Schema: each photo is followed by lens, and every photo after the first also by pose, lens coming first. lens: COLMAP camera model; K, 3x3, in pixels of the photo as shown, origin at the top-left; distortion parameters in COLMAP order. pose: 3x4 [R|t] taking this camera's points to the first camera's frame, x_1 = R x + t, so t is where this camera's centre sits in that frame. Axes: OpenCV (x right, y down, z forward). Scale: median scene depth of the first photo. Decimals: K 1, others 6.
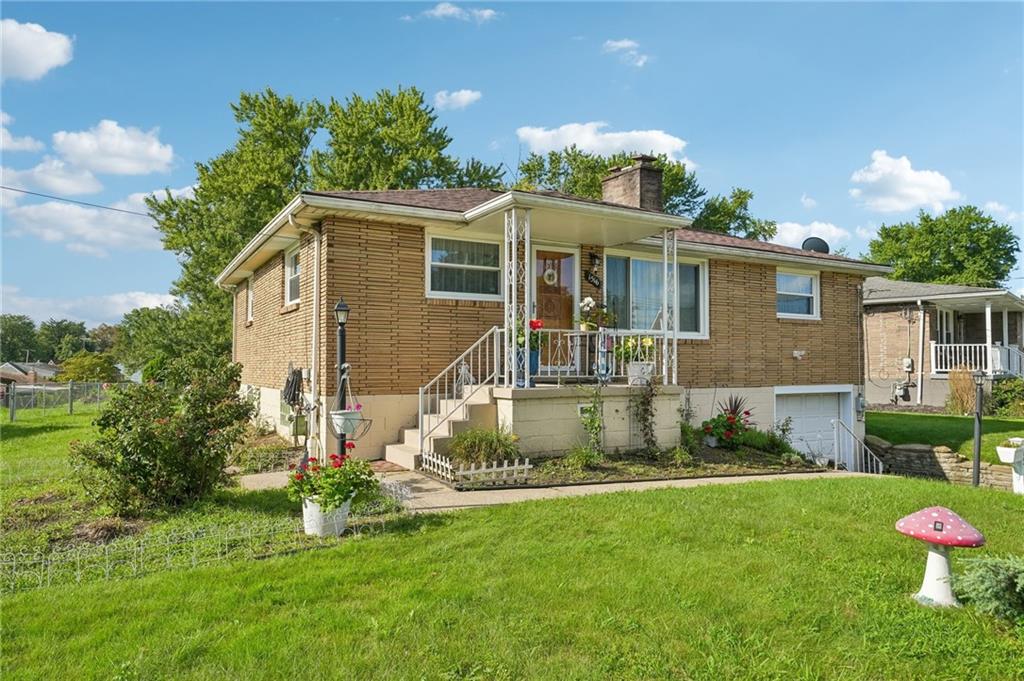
lens RADIAL K [[689.2, 0, 513.8], [0, 689.2, 340.0], [0, 0, 1]] dist [0.013253, 0.003092]
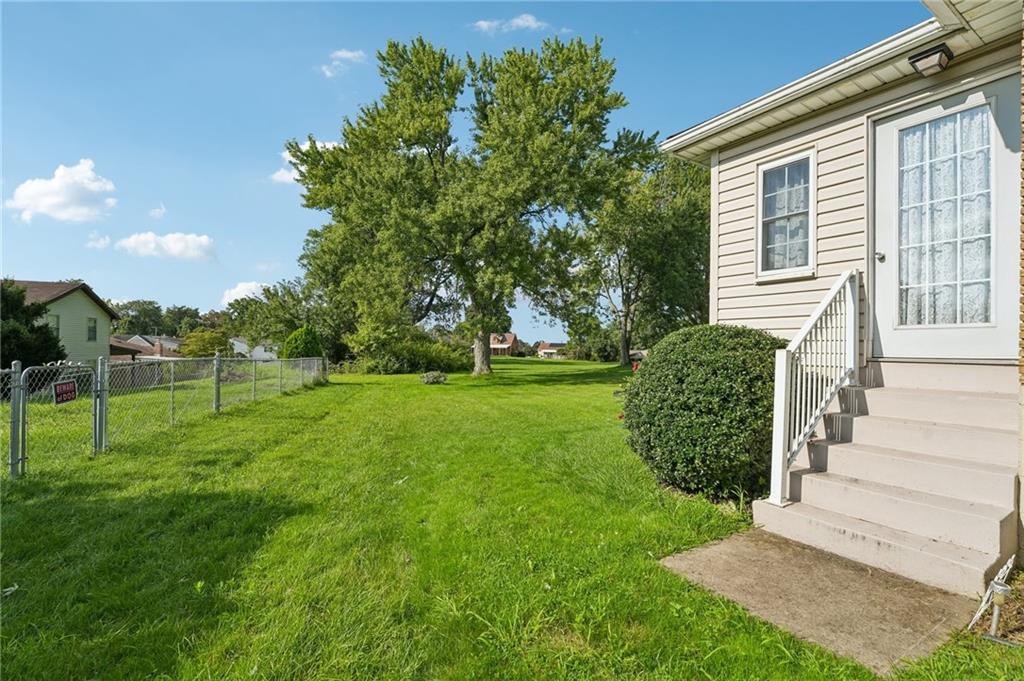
lens RADIAL K [[468.8, 0, 509.9], [0, 468.8, 344.1], [0, 0, 1]] dist [-0.014794, 0.000444]
pose [[0.999121, 0.017509, 0.038099, -0.148316], [-0.018732, 0.999313, 0.031972, 0.011347], [-0.037513, -0.032658, 0.998762, 0.218398]]
